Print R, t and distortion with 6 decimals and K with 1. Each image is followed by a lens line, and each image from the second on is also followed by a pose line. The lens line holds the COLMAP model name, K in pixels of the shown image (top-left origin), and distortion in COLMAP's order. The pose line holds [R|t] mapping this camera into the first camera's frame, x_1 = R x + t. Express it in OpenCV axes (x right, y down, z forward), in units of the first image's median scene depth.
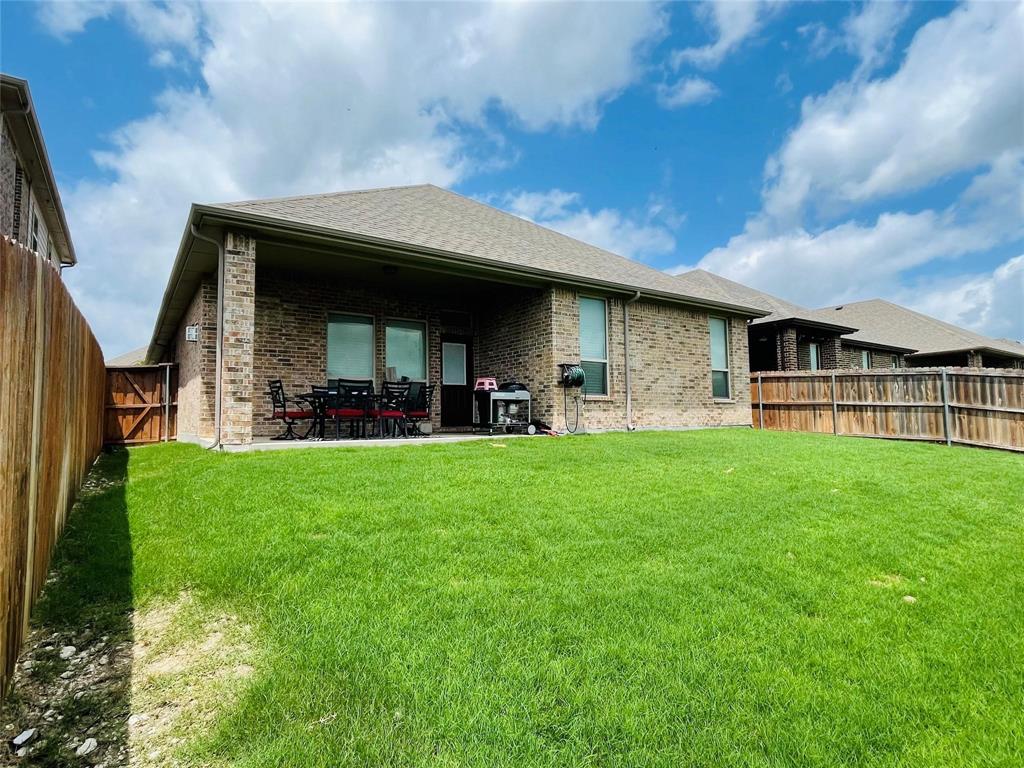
lens RADIAL K [[554.3, 0, 514.8], [0, 554.3, 385.3], [0, 0, 1]] dist [-0.003980, -0.000912]
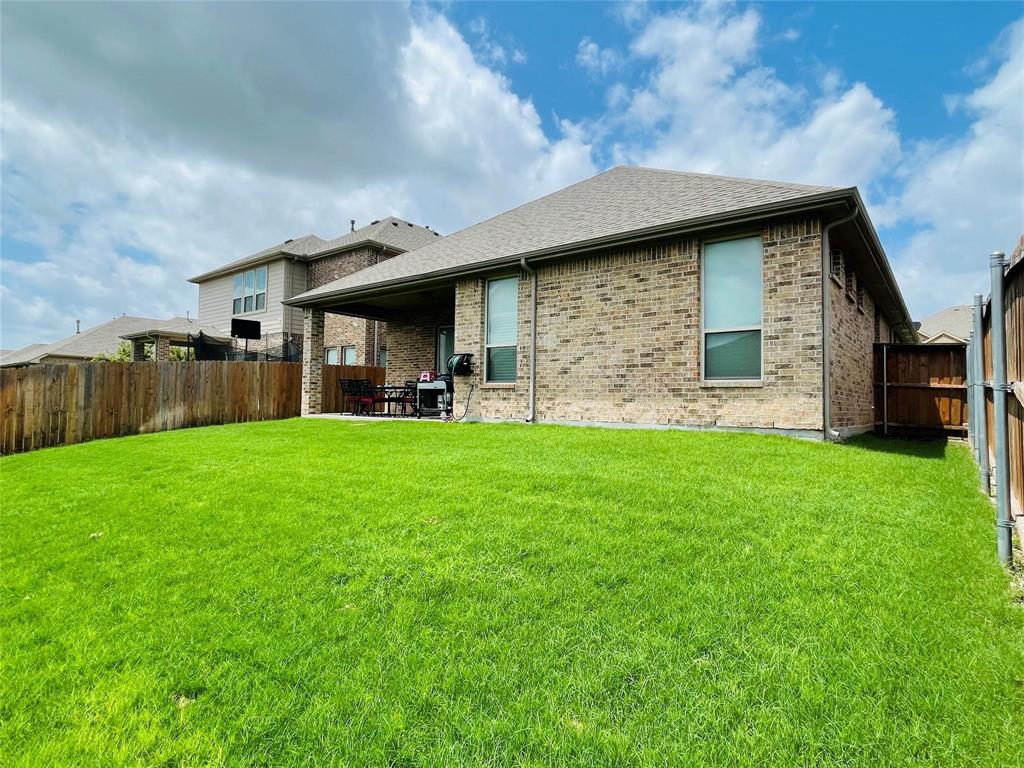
lens RADIAL K [[554.3, 0, 512.3], [0, 554.3, 380.7], [0, 0, 1]] dist [-0.003980, -0.000912]
pose [[0.272029, -0.020898, -0.962062, 1.005330], [0.045373, 0.998931, -0.008870, 0.023031], [0.961219, -0.041239, 0.272686, 0.730019]]
